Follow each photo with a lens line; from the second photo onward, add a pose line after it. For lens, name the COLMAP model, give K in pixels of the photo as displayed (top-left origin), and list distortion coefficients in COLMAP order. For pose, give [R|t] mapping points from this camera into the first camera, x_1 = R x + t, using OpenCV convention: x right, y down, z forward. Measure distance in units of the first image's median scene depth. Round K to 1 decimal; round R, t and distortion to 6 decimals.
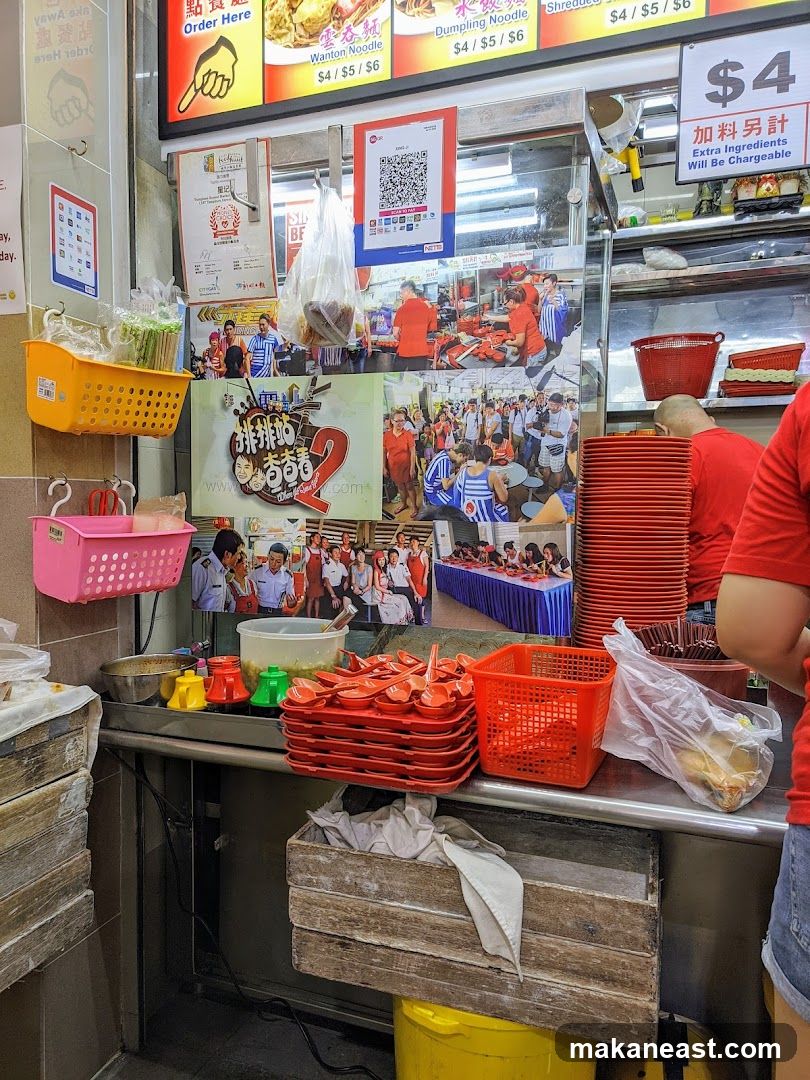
lens RADIAL K [[834.9, 0, 375.4], [0, 834.9, 561.7], [0, 0, 1]] dist [0.027796, -0.045073]
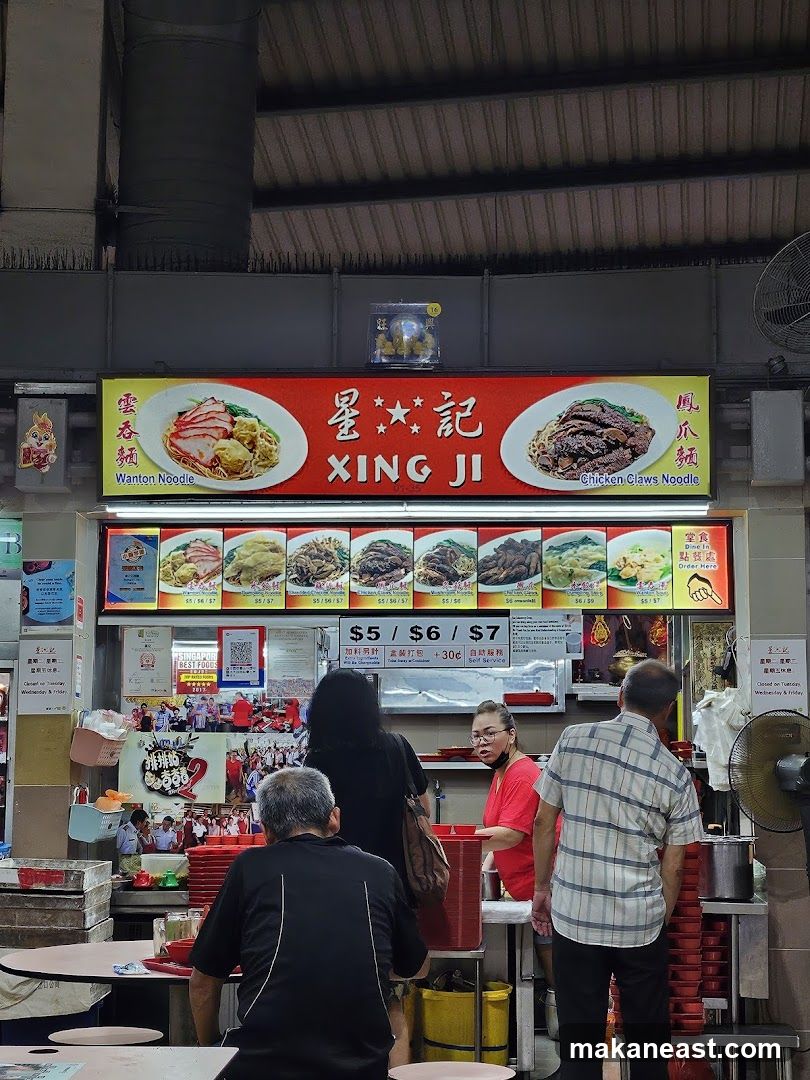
lens RADIAL K [[1794.5, 0, 411.7], [0, 1794.5, 541.2], [0, 0, 1]] dist [0.067454, 0.000000]
pose [[0.940708, 0.043417, 0.336427, -1.095077], [0.027801, 0.978571, -0.204023, 0.246306], [-0.338076, 0.201279, 0.919343, -3.550164]]
